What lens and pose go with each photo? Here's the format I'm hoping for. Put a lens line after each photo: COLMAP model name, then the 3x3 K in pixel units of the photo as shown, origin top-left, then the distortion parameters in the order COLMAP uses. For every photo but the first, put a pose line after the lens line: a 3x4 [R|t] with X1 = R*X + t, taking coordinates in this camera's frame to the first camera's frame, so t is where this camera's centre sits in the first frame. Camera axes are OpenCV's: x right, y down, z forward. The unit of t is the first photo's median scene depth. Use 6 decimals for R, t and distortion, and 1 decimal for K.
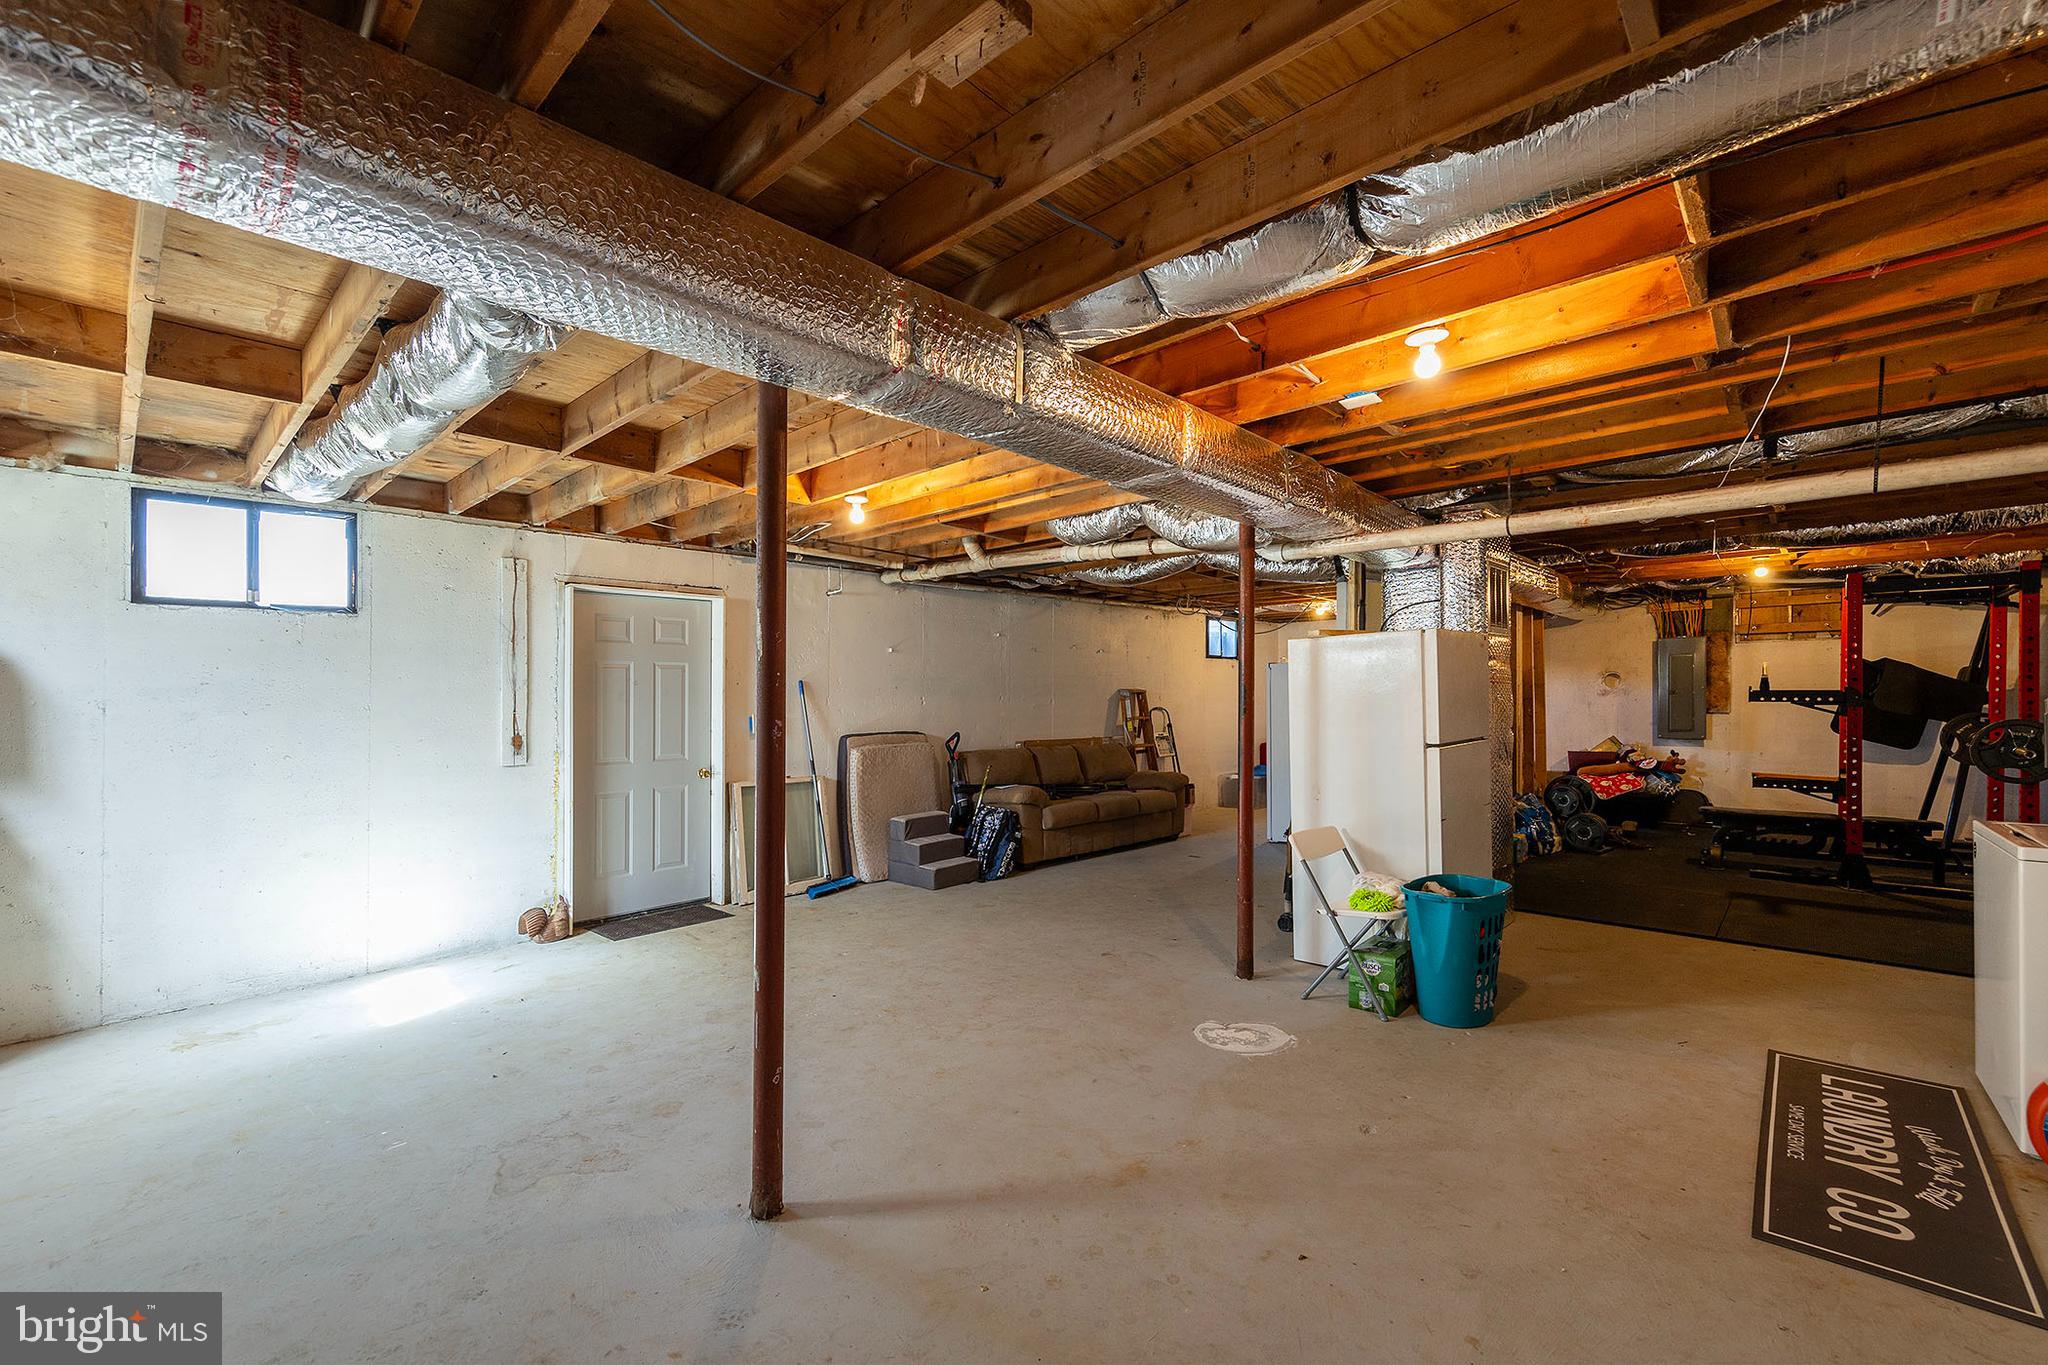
lens RADIAL K [[873.5, 0, 1040.5], [0, 873.5, 683.5], [0, 0, 1]] dist [0.001065, -0.000082]
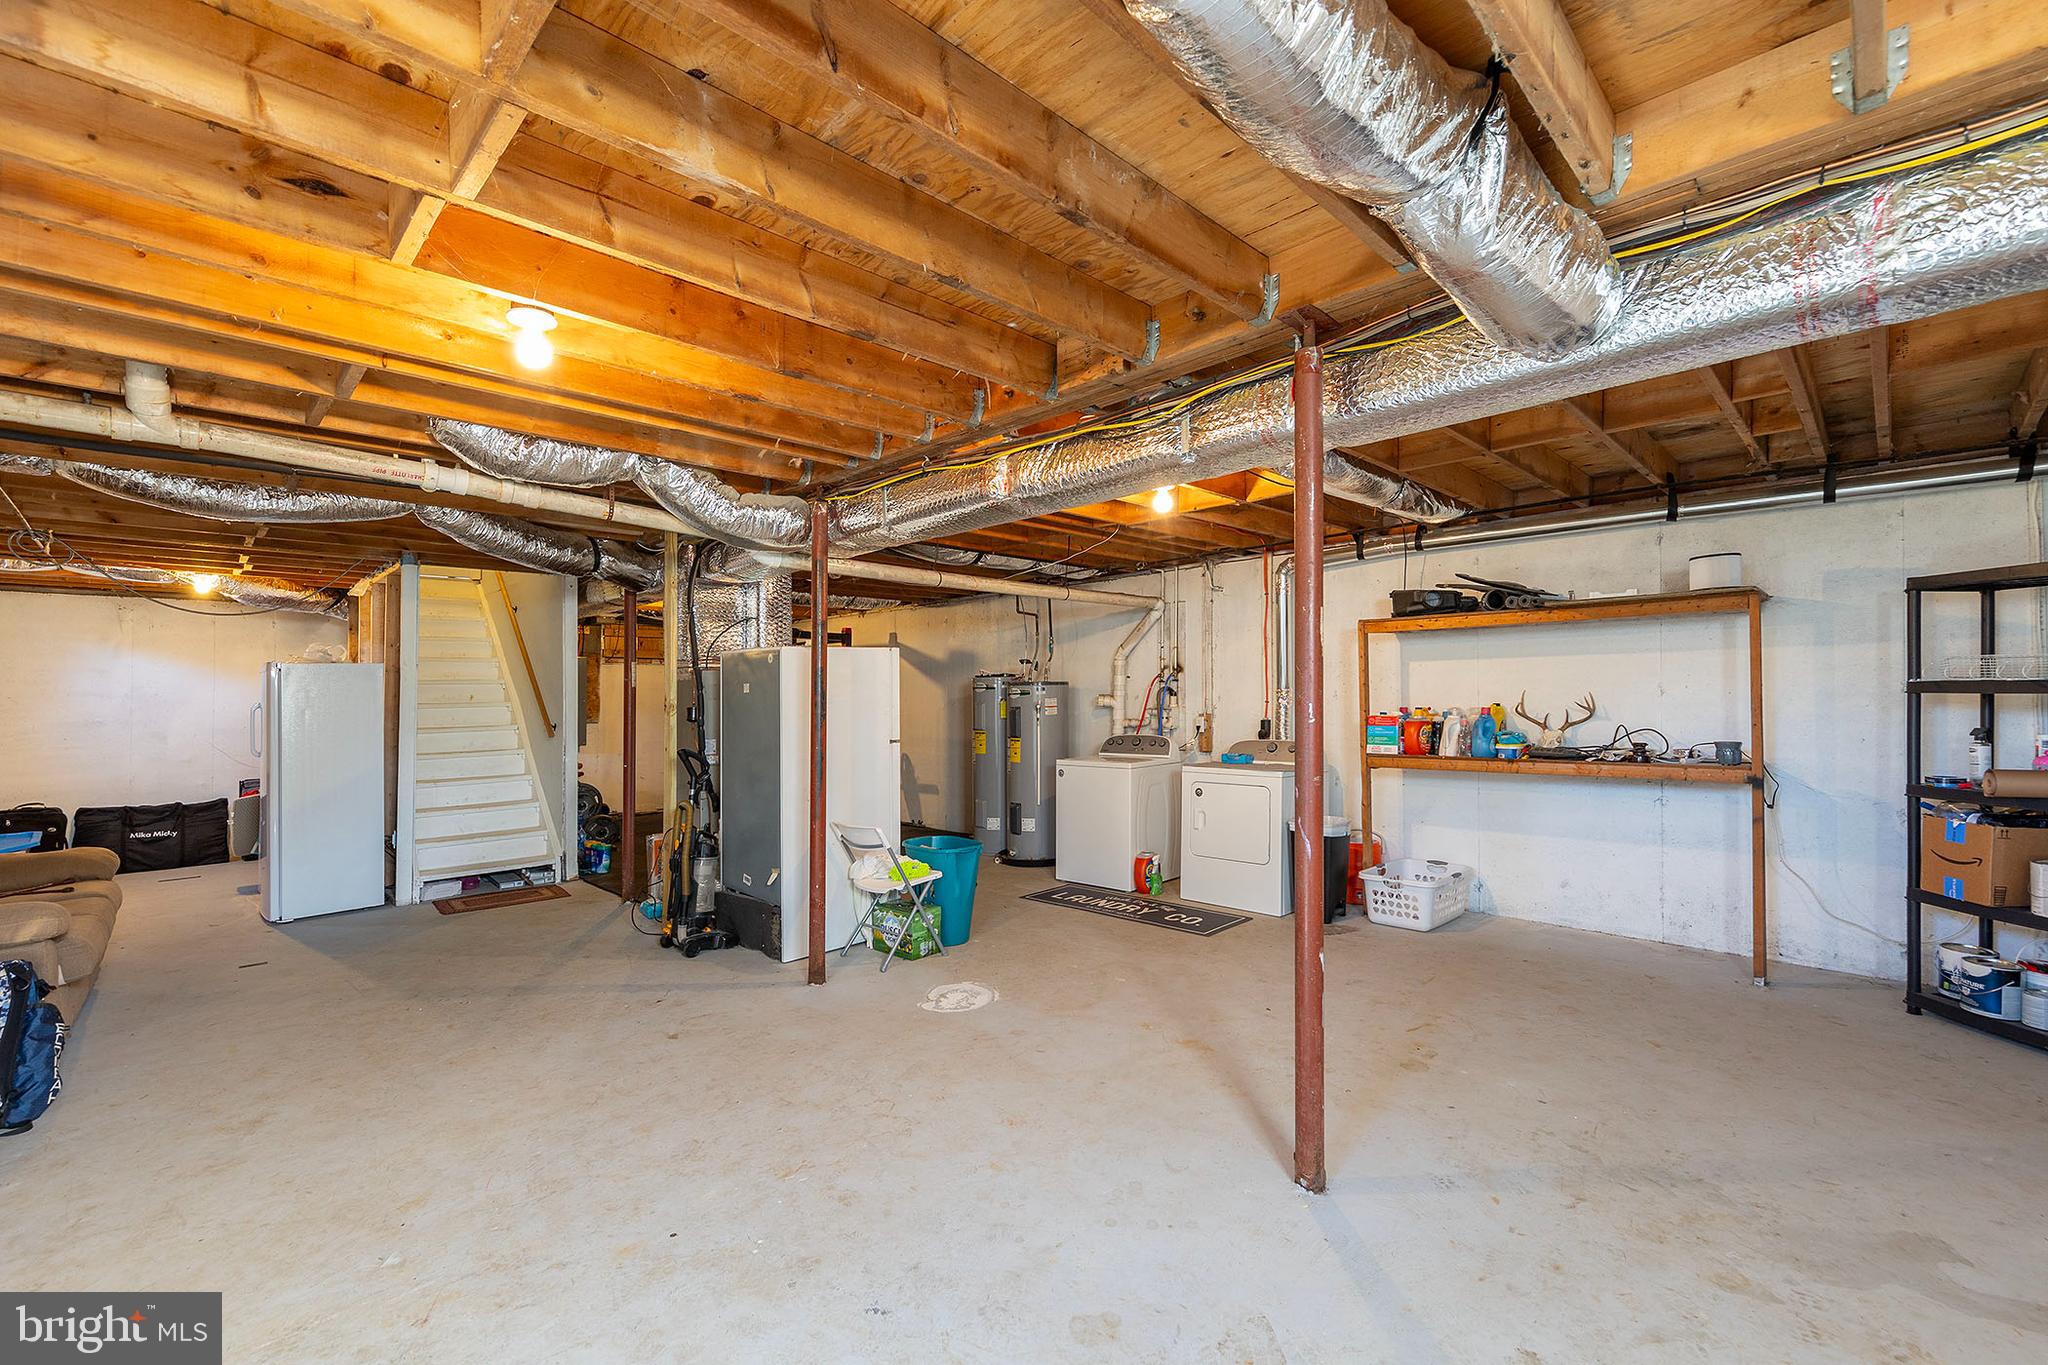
lens RADIAL K [[873.5, 0, 1040.5], [0, 873.5, 683.5], [0, 0, 1]] dist [0.001065, -0.000082]
pose [[0.027679, 0.020777, 0.999401, -0.920899], [-0.000322, 0.999784, -0.020776, 0.017727], [-0.999617, 0.000254, 0.027680, 0.864886]]
